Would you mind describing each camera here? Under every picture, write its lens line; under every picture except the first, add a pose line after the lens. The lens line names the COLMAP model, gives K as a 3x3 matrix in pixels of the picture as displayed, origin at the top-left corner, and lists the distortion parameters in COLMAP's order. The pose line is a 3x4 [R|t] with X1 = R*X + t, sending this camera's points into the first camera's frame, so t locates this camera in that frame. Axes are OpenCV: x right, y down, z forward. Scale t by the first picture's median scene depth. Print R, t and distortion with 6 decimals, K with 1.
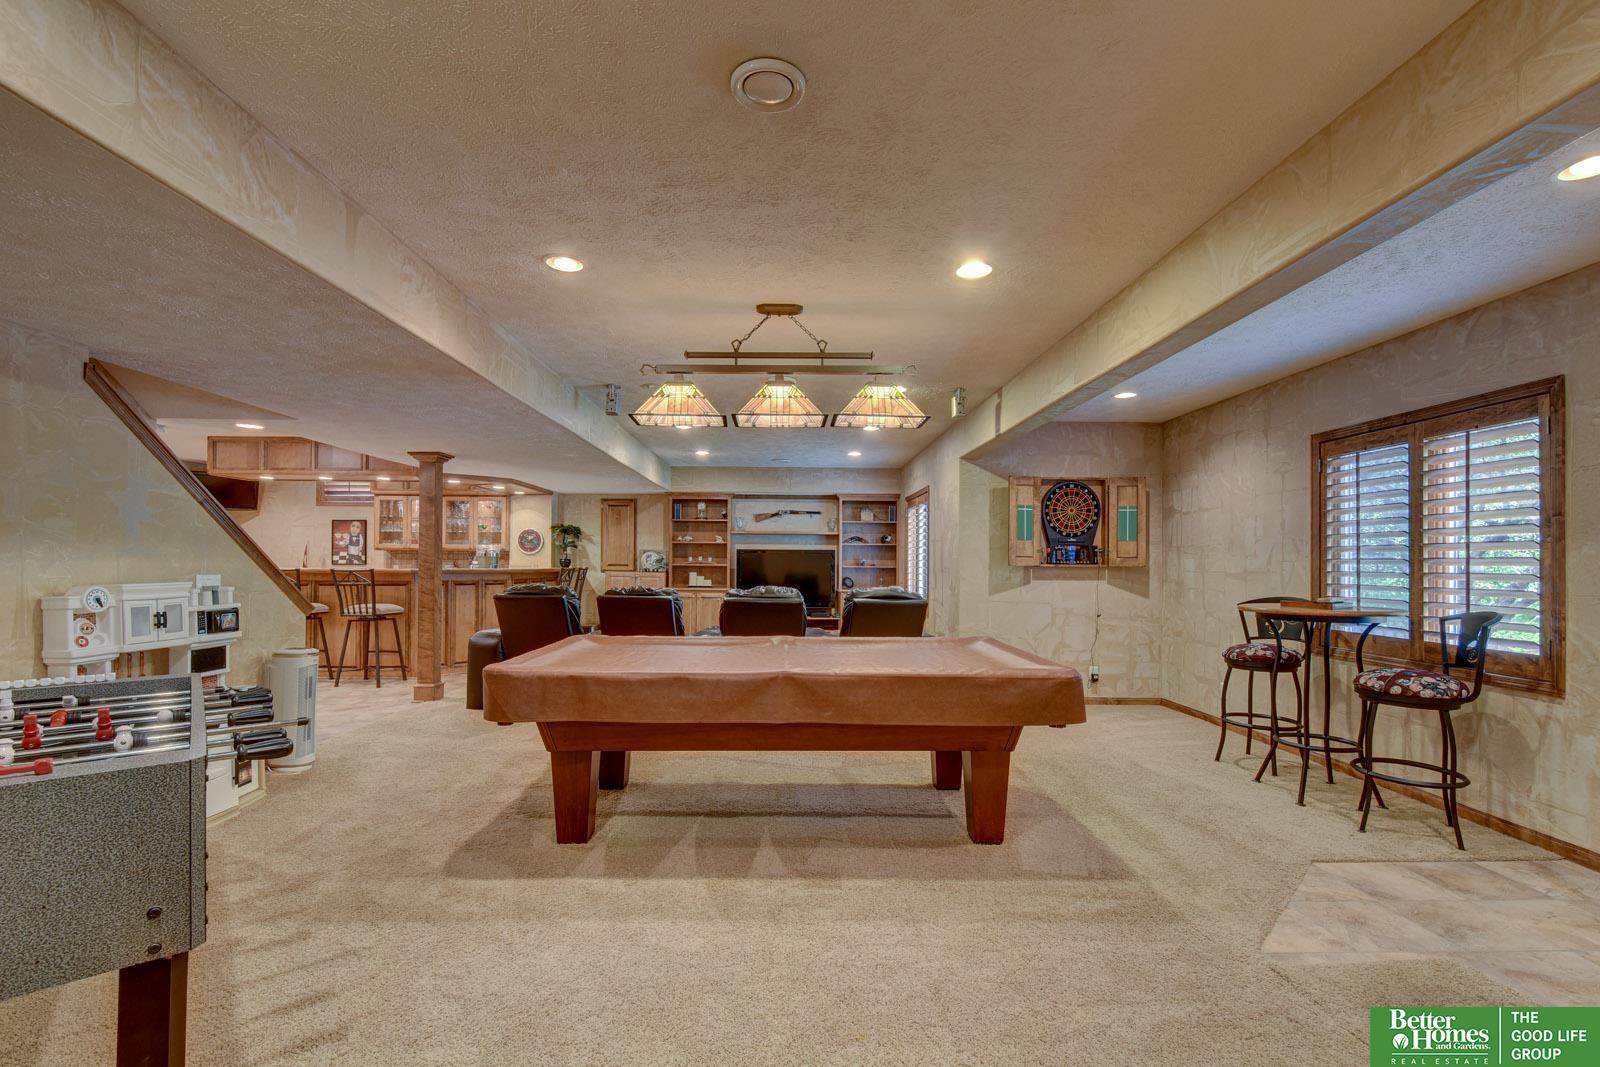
lens RADIAL K [[730.7, 0, 801.5], [0, 730.7, 554.7], [0, 0, 1]] dist [0.001950, 0.000030]
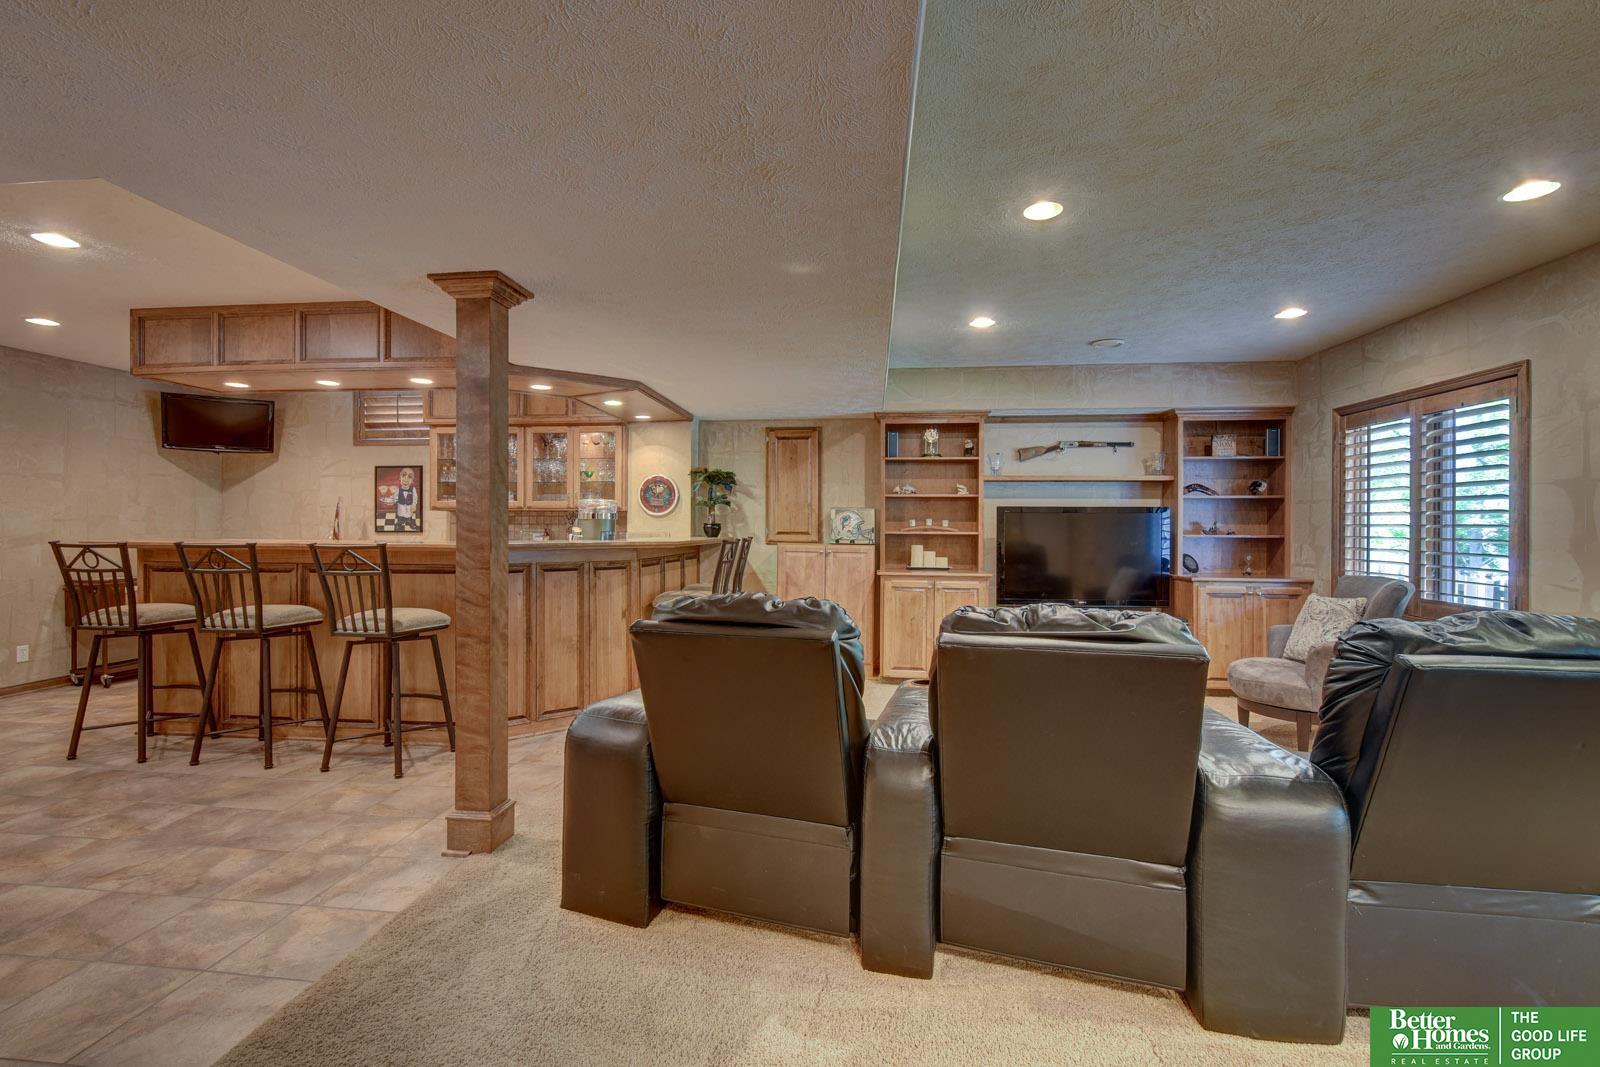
lens RADIAL K [[716.3, 0, 782.4], [0, 716.3, 532.6], [0, 0, 1]] dist [-0.002118, -0.000750]
pose [[0.990710, 0.000192, -0.135989, -0.179115], [0.002340, 0.999827, 0.018459, 0.002575], [0.135969, -0.018606, 0.990538, 0.396421]]
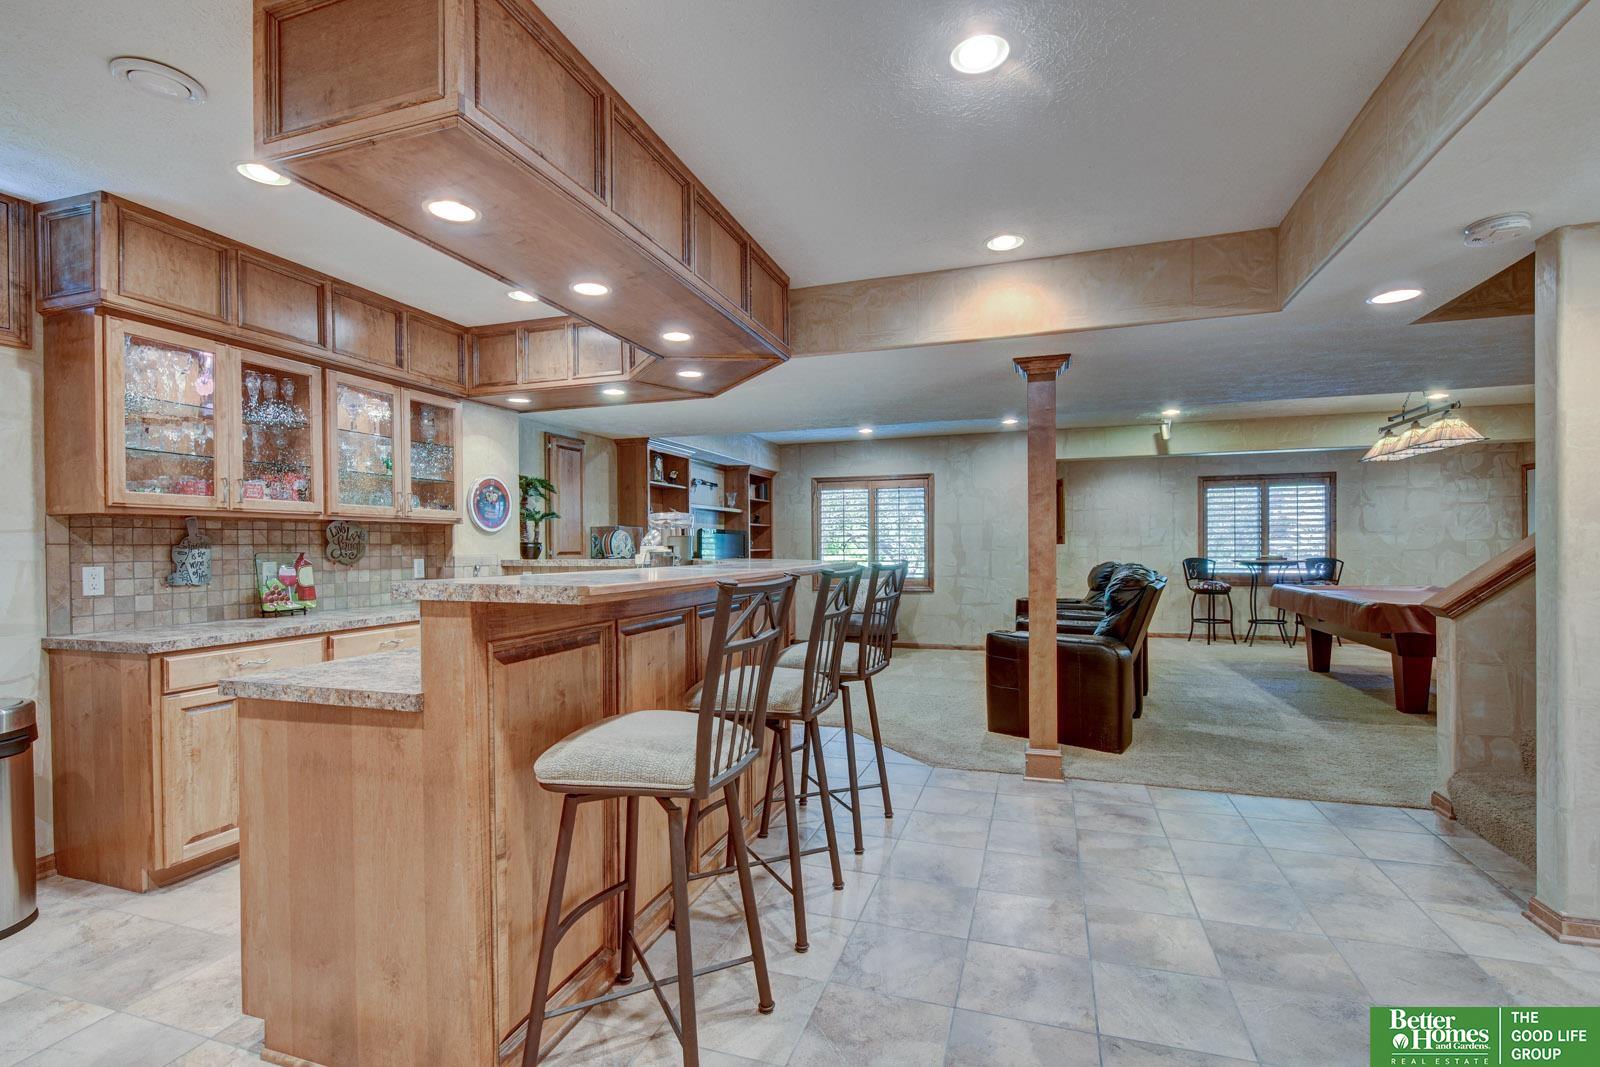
lens RADIAL K [[730.7, 0, 801.5], [0, 730.7, 554.7], [0, 0, 1]] dist [0.001950, 0.000030]
pose [[0.339972, -0.019490, 0.940234, -0.736392], [0.001015, 0.999792, 0.020357, 0.004289], [-0.940435, -0.005967, 0.339921, 0.643886]]
